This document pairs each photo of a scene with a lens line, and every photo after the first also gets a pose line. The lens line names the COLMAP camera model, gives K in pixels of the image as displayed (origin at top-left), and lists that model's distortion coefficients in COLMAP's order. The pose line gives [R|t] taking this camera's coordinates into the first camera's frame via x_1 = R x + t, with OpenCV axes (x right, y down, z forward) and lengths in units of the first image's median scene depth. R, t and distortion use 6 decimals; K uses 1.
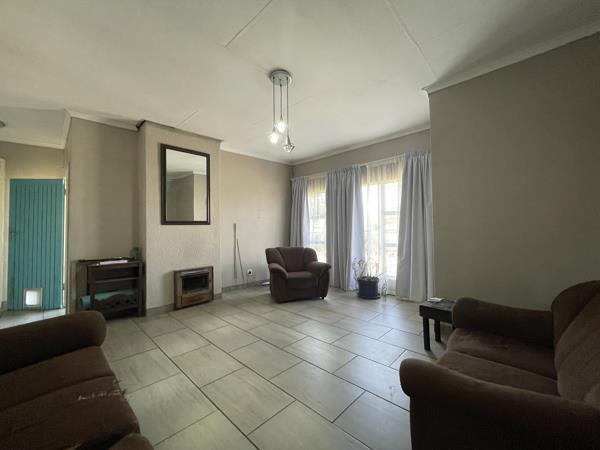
lens RADIAL K [[242.1, 0, 300.0], [0, 242.1, 224.6], [0, 0, 1]] dist [0.001918, 0.000199]
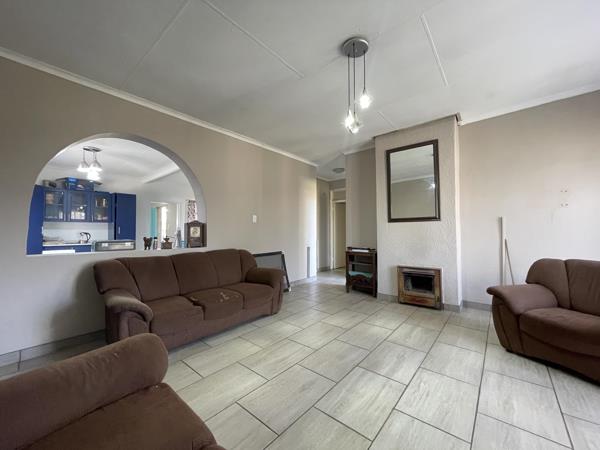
lens RADIAL K [[242.1, 0, 299.6], [0, 242.1, 225.7], [0, 0, 1]] dist [0.001918, 0.000199]
pose [[0.063008, -0.008083, -0.997980, 0.525982], [0.023336, 0.999706, -0.006624, 0.013654], [0.997740, -0.022872, 0.063179, 0.518506]]
